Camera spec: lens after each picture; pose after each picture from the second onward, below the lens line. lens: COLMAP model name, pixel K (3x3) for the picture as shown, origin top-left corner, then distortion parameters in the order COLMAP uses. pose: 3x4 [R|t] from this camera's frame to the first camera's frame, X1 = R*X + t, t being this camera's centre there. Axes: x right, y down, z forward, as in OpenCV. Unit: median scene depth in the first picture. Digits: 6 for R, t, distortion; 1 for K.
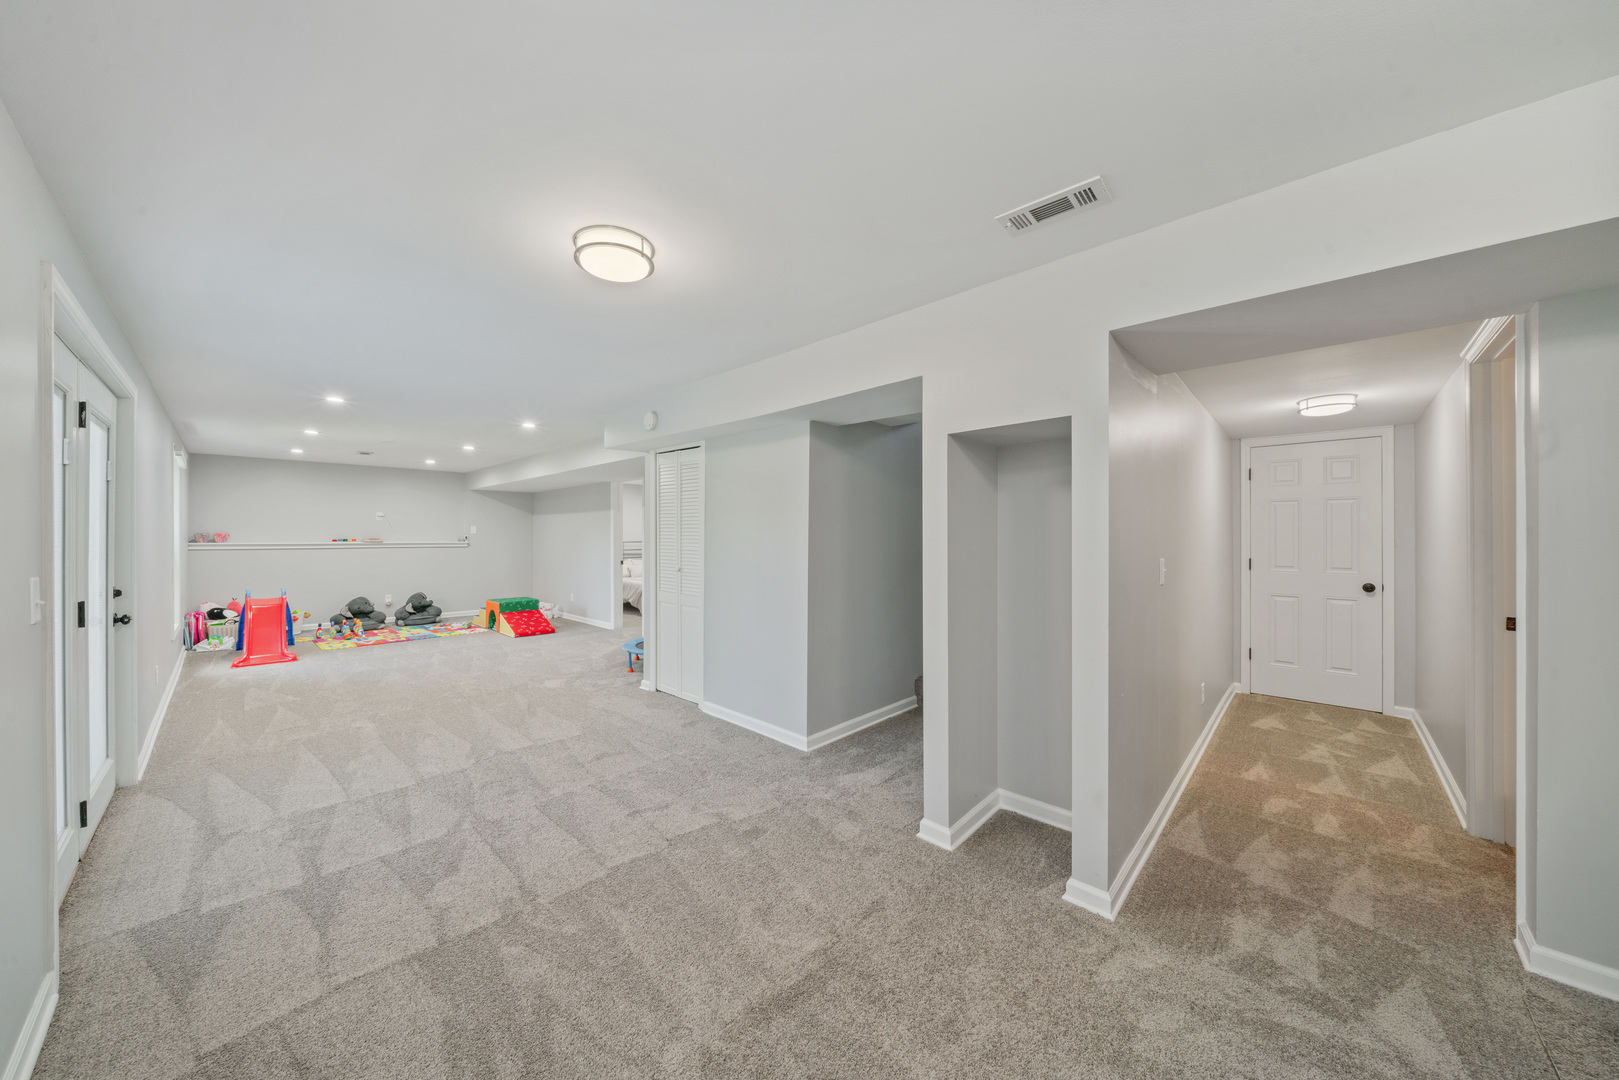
lens RADIAL K [[548.2, 0, 793.0], [0, 548.2, 530.2], [0, 0, 1]] dist [-0.000451, -0.000014]
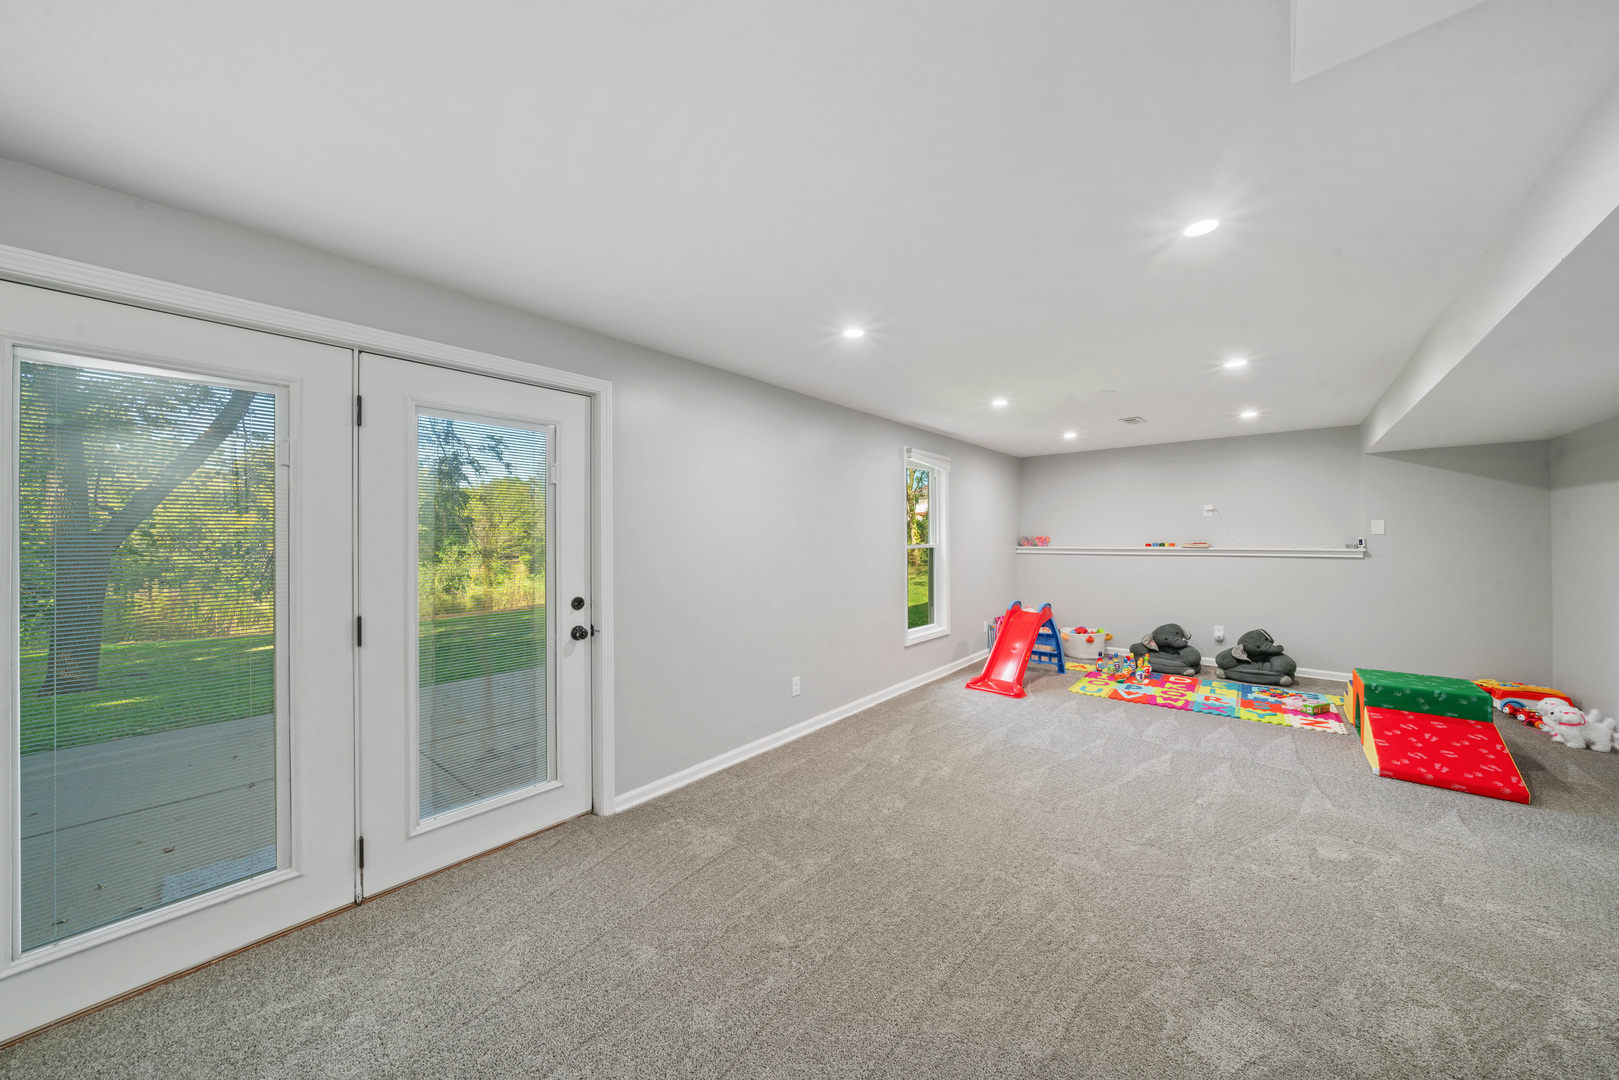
lens RADIAL K [[555.1, 0, 809.5], [0, 555.1, 540.0], [0, 0, 1]] dist [-0.000441, -0.000051]
pose [[0.060951, 0.002649, -0.998137, -0.090501], [0.015824, 0.999868, 0.003620, 0.001346], [0.998015, -0.016015, 0.060902, 0.486449]]
